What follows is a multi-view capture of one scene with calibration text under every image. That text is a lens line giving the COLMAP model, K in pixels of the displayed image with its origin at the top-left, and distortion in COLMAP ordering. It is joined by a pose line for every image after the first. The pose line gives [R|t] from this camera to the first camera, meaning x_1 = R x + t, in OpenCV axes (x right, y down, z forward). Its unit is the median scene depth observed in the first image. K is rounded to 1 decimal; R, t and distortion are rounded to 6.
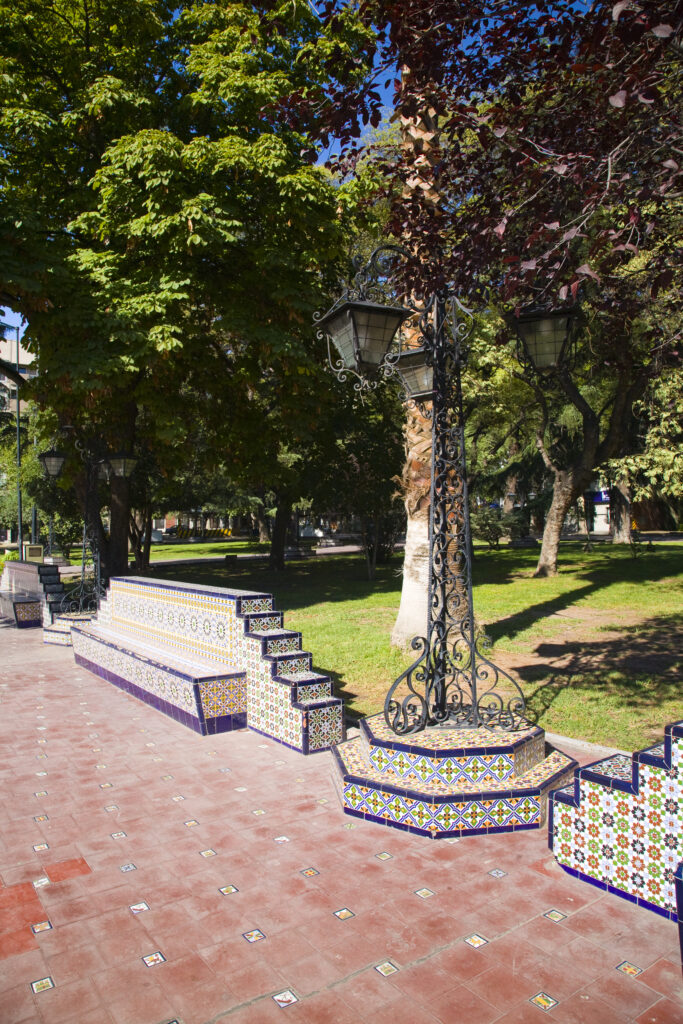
lens RADIAL K [[726.6, 0, 317.8], [0, 726.6, 512.2], [0, 0, 1]] dist [-0.102149, 0.001120]
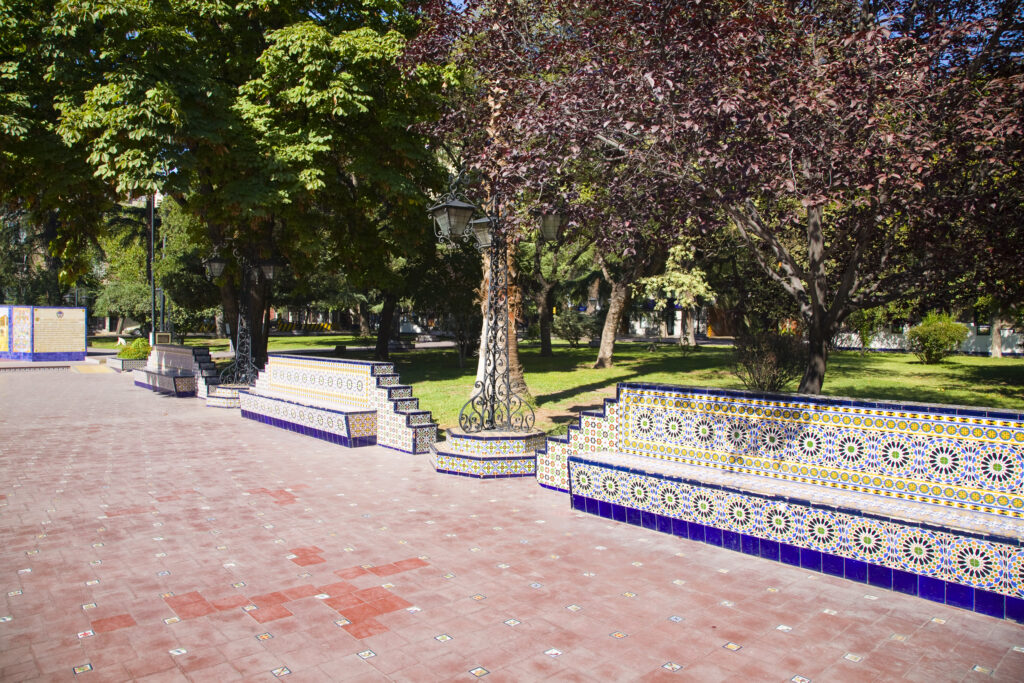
lens RADIAL K [[726.6, 0, 512.0], [0, 726.6, 341.5], [0, 0, 1]] dist [-0.102149, 0.001120]
pose [[0.990778, 0.024247, 0.133306, -0.013234], [-0.029912, 0.998725, 0.040658, -0.003526], [-0.132150, -0.044270, 0.990241, -0.415747]]
